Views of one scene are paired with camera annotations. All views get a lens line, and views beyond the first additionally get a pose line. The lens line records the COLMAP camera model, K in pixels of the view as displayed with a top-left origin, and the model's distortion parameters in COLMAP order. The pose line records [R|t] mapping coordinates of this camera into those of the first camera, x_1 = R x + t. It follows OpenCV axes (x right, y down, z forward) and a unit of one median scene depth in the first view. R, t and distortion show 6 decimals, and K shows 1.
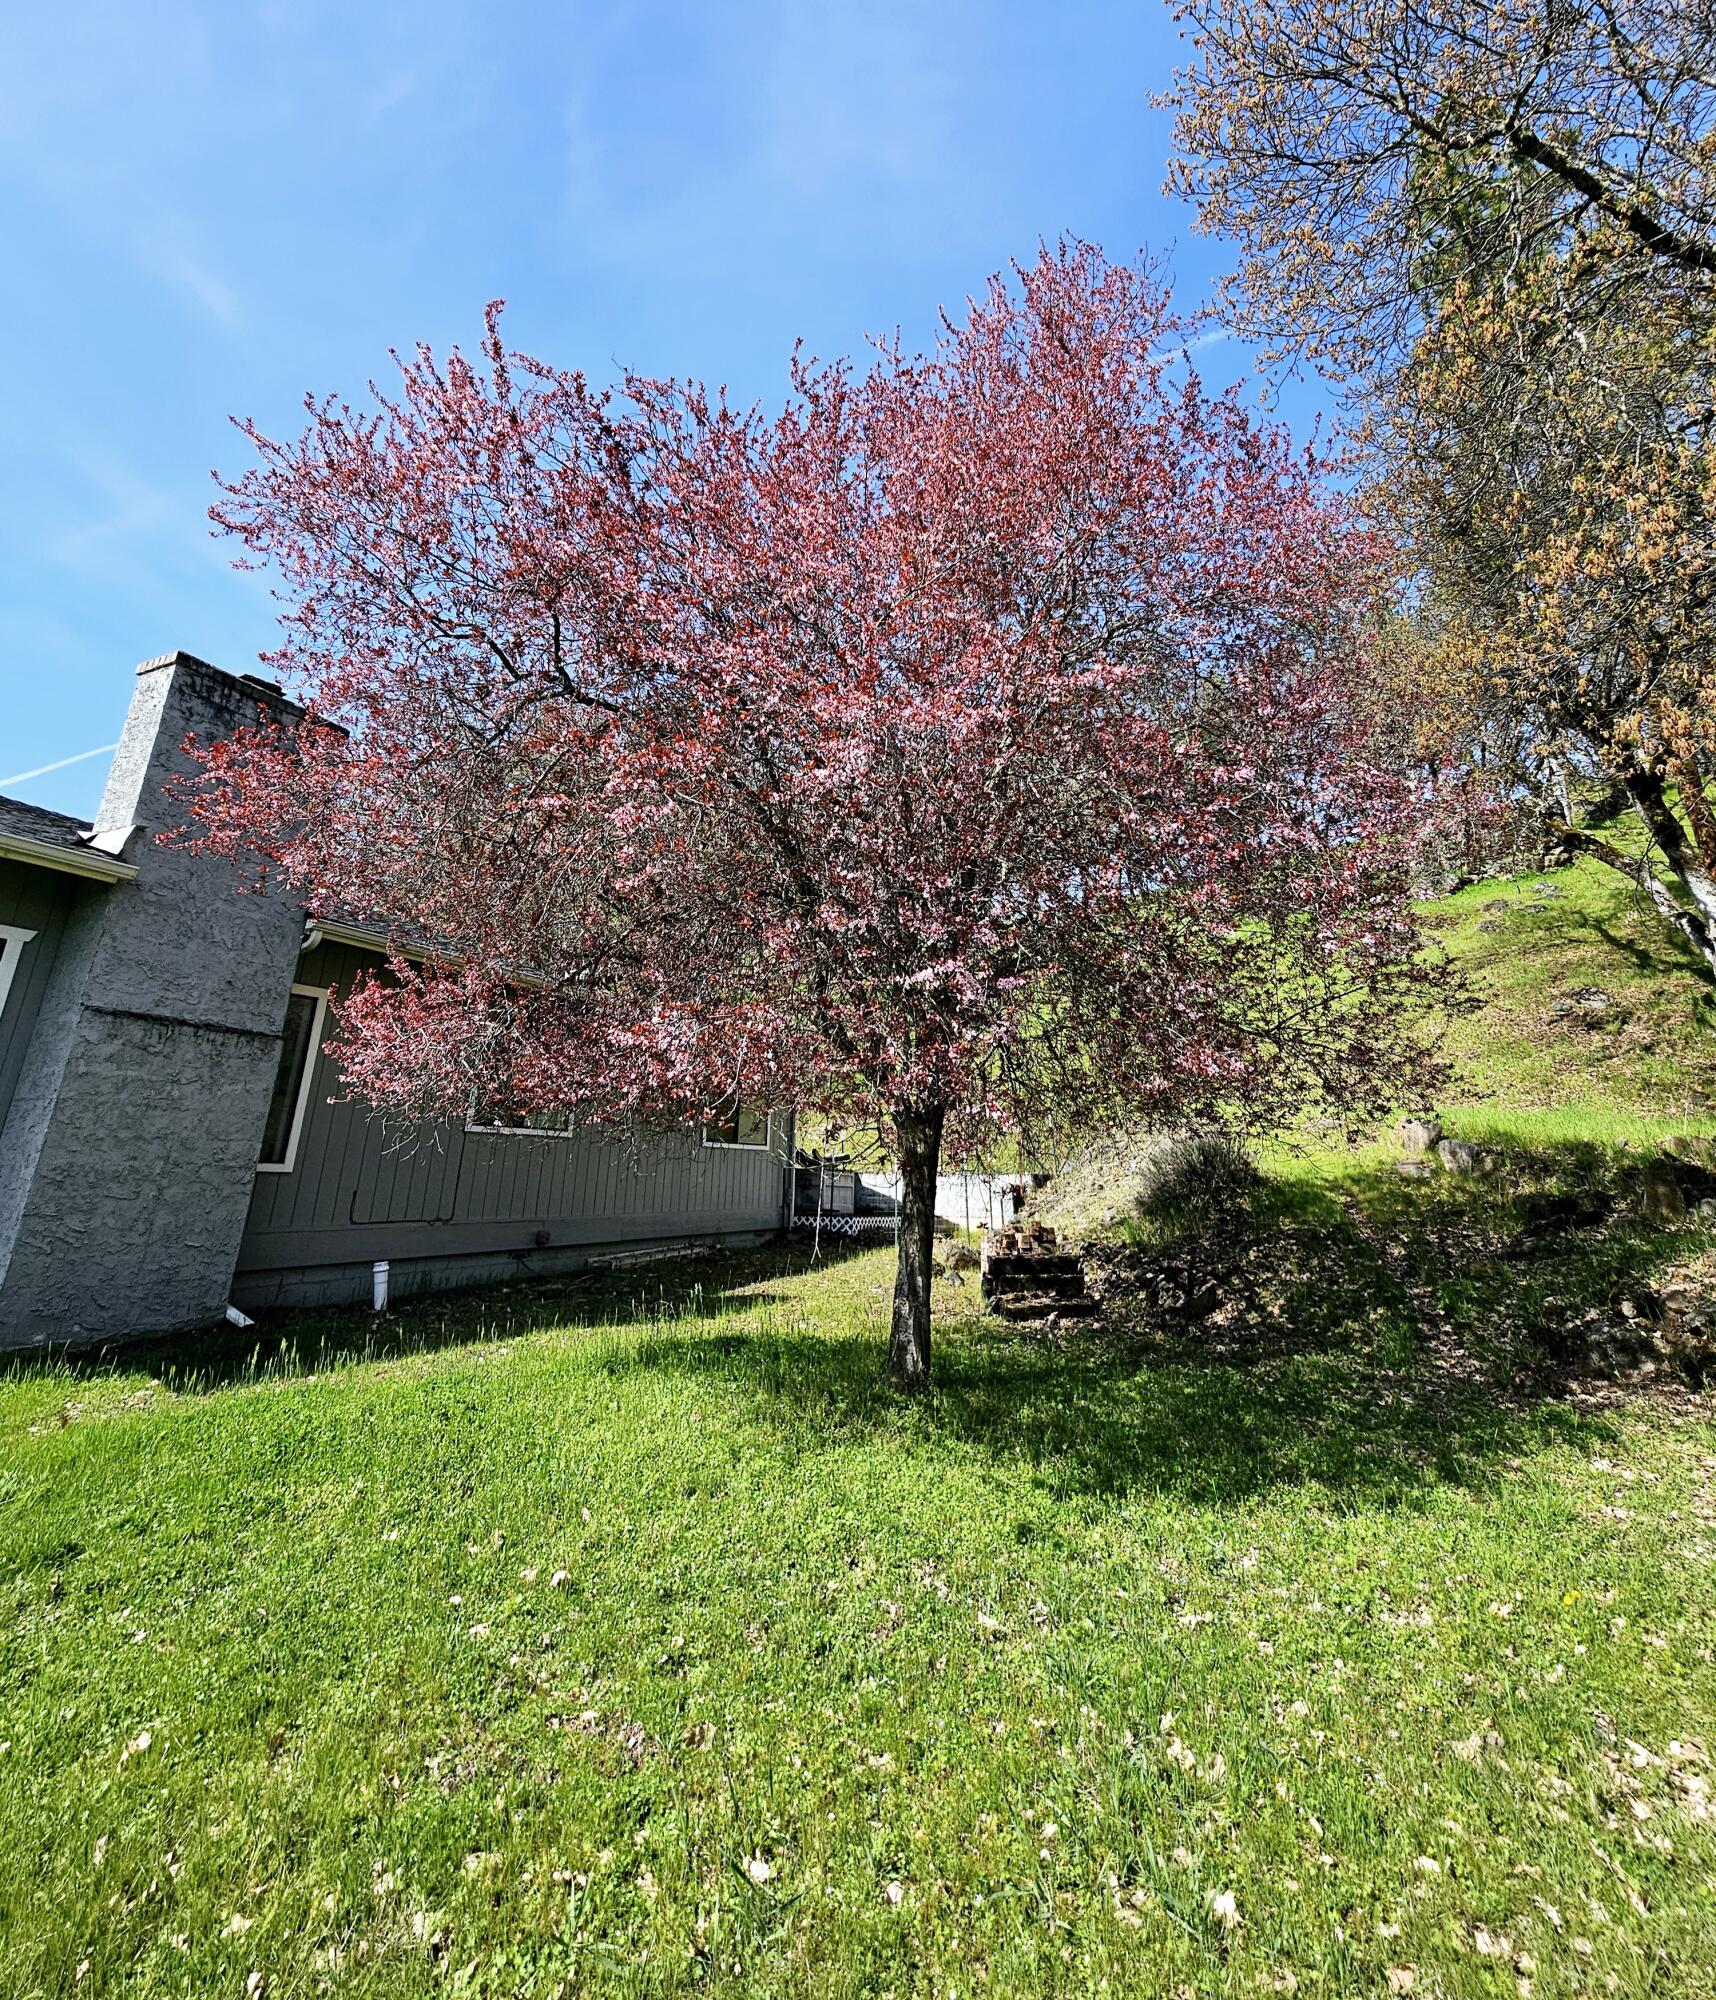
lens RADIAL K [[923.2, 0, 863.0], [0, 923.2, 856.5], [0, 0, 1]] dist [-0.001045, -0.000277]
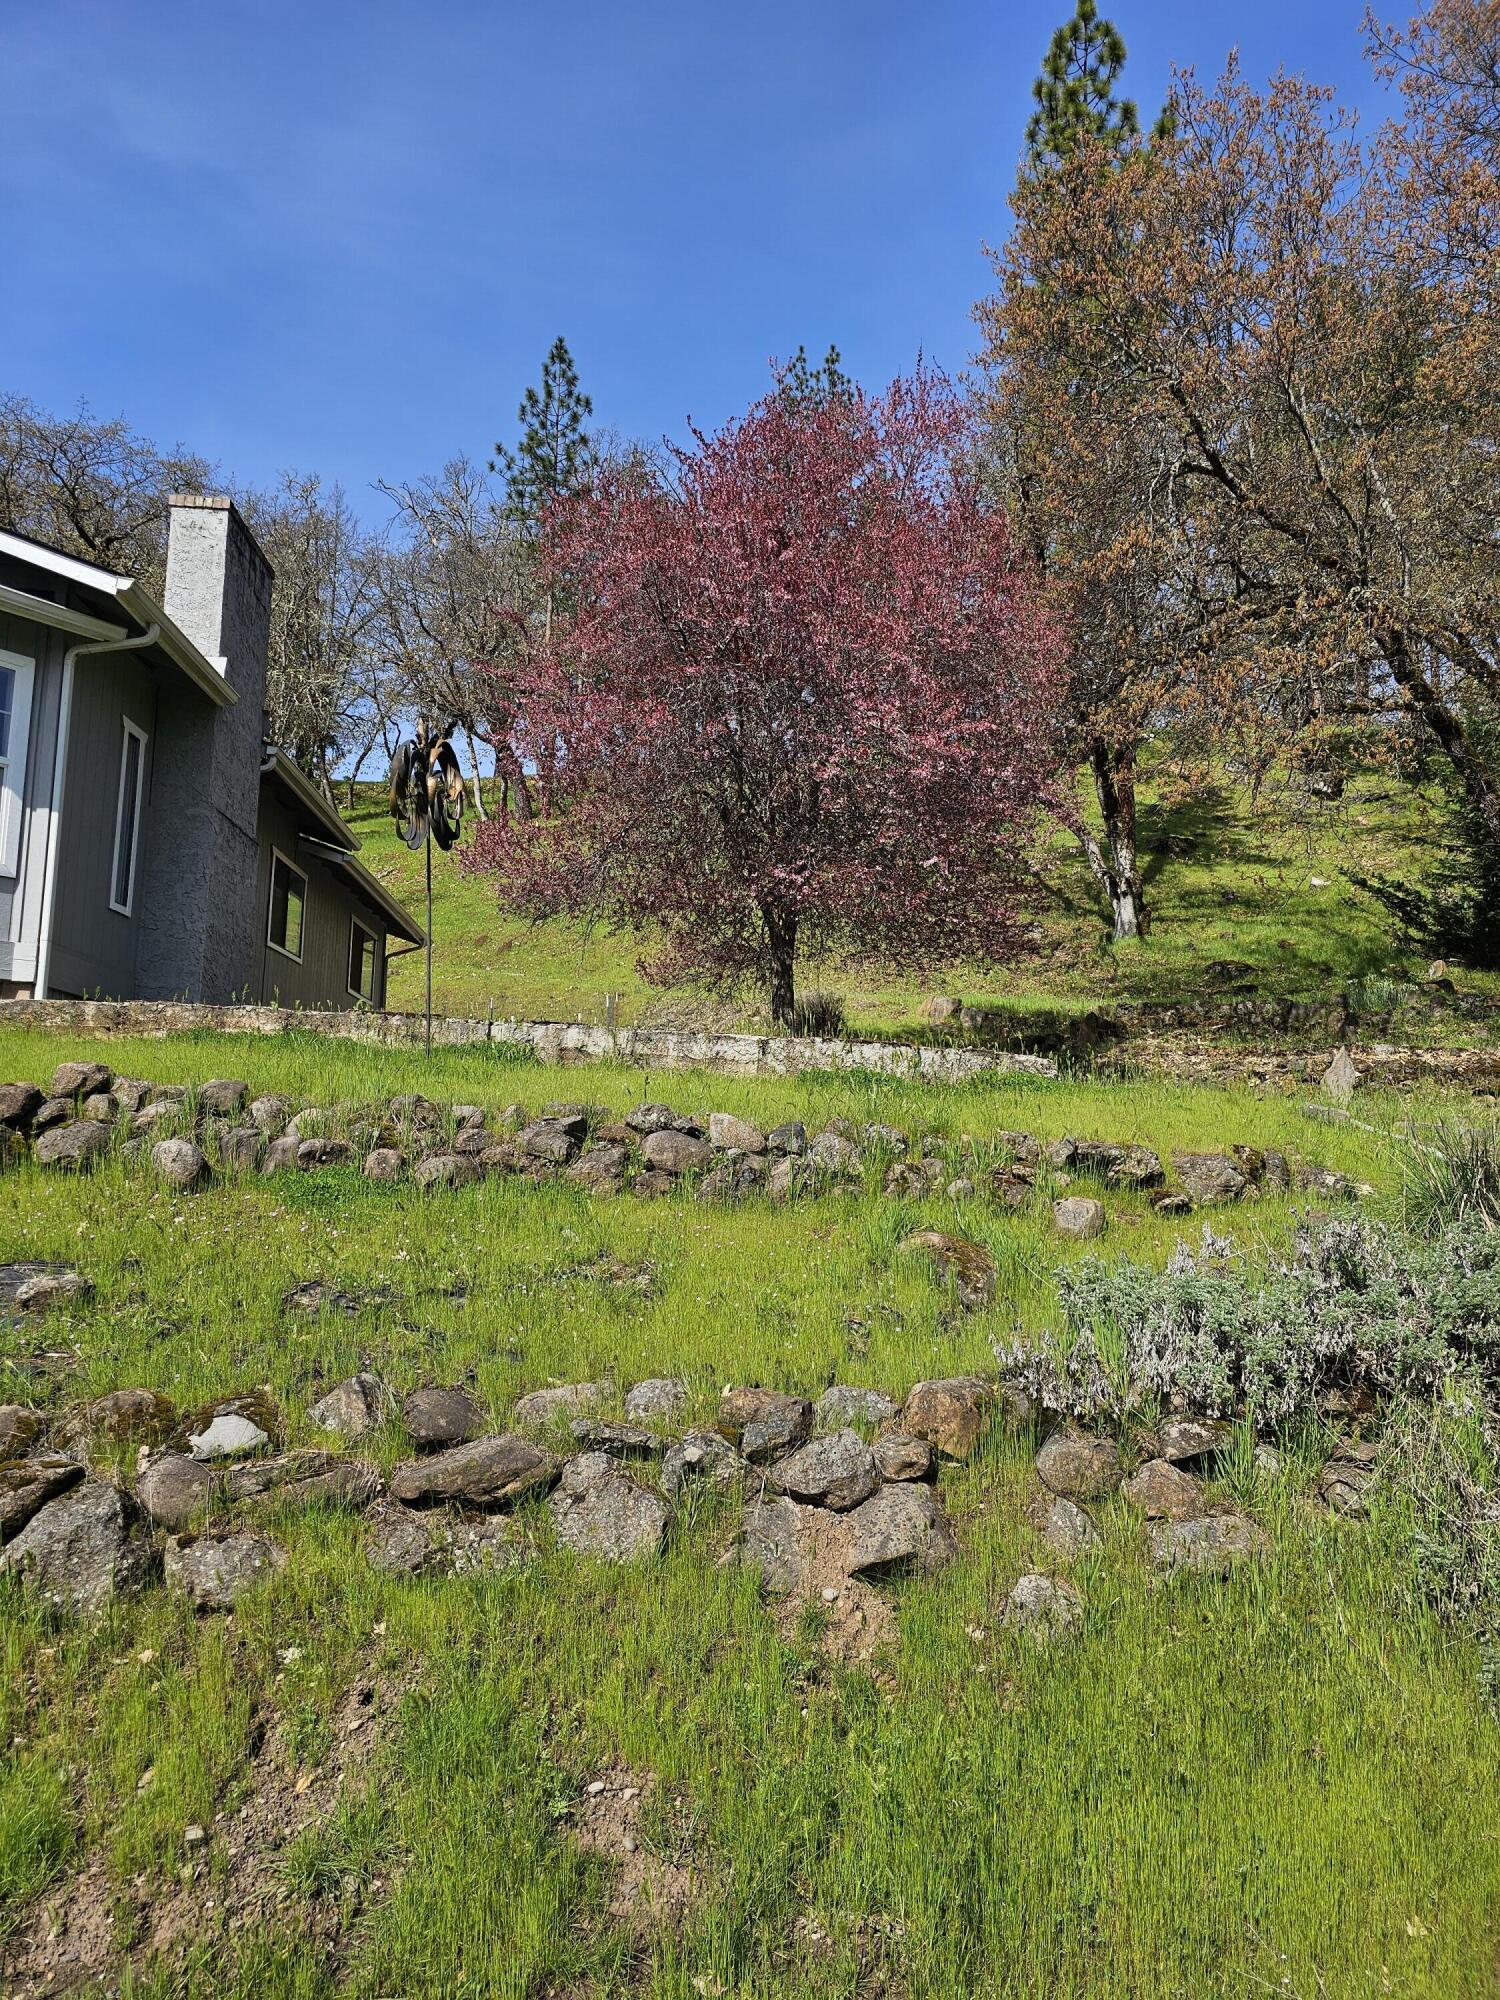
lens RADIAL K [[1306.4, 0, 745.3], [0, 1306.4, 949.6], [0, 0, 1]] dist [0.077144, -0.087548]
pose [[0.871955, 0.080743, 0.482881, -0.634825], [-0.170519, 0.974636, 0.144941, -0.018289], [-0.458931, -0.208723, 0.863607, -0.560136]]
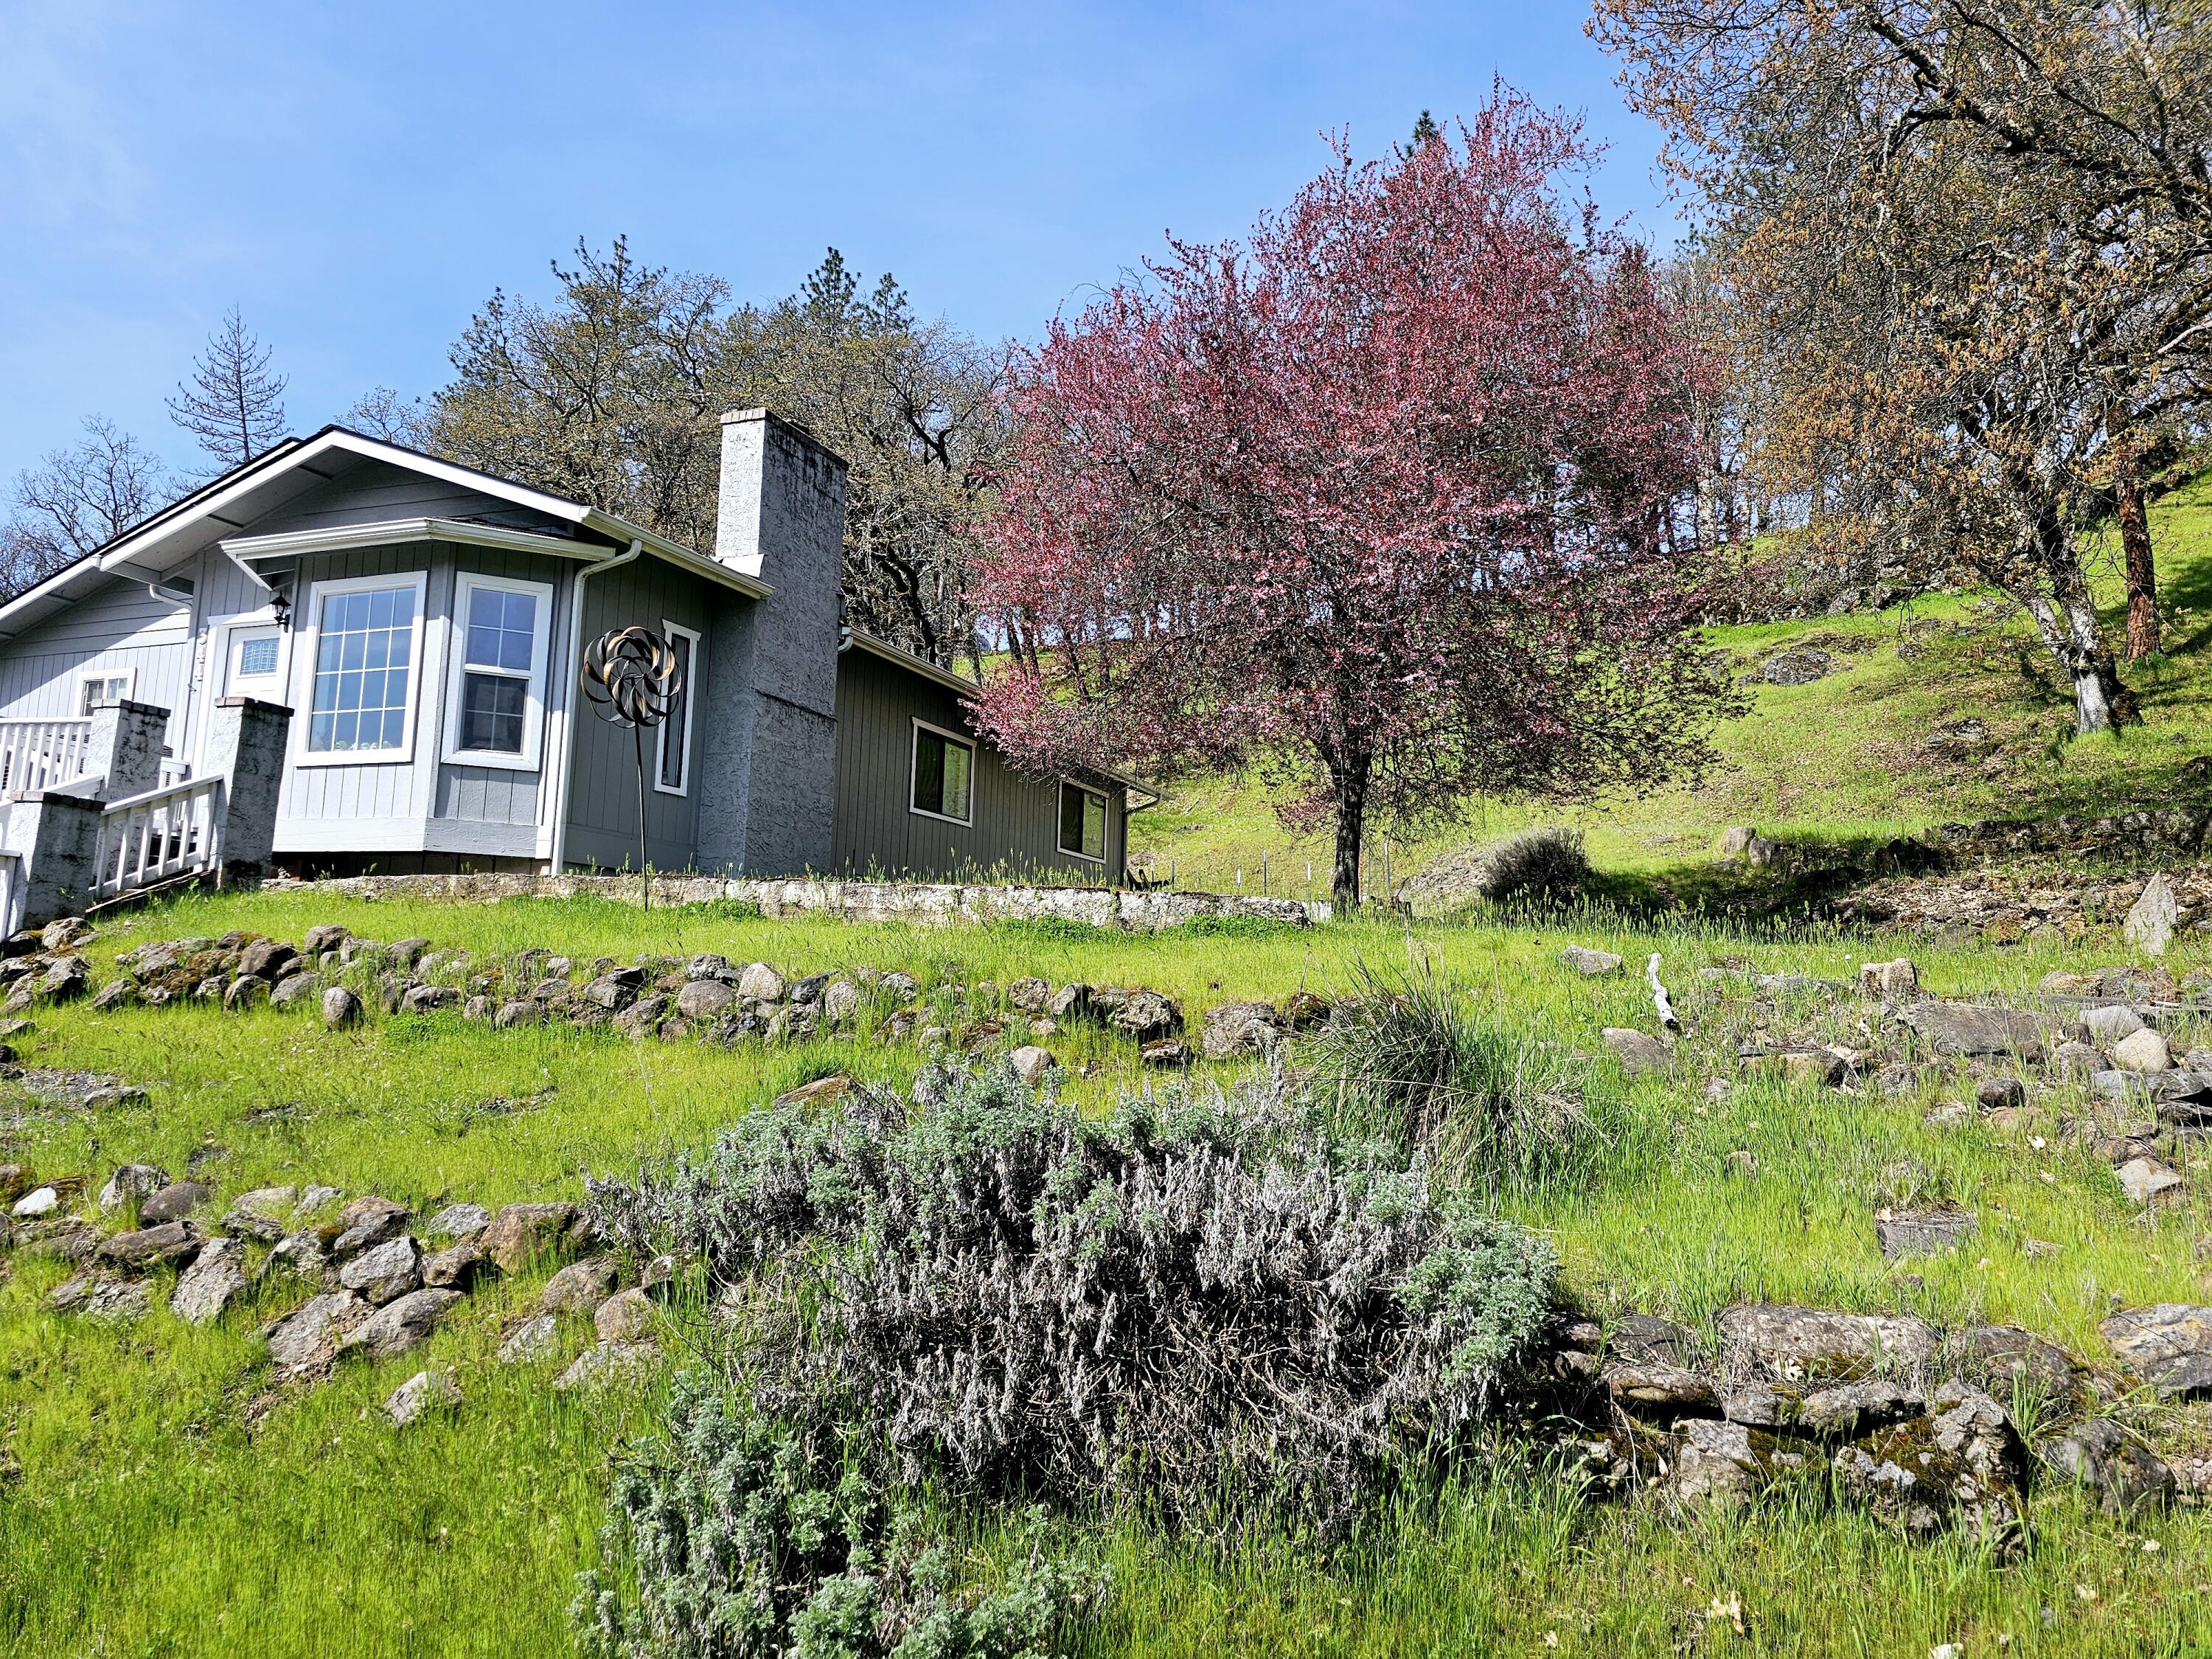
lens RADIAL K [[1444.9, 0, 1105.2], [0, 1444.9, 787.0], [0, 0, 1]] dist [0.077144, -0.087548]
pose [[0.999020, 0.022099, 0.038347, -0.236834], [-0.028860, 0.982154, 0.185852, -0.068265], [-0.033556, -0.186777, 0.981829, -0.711163]]
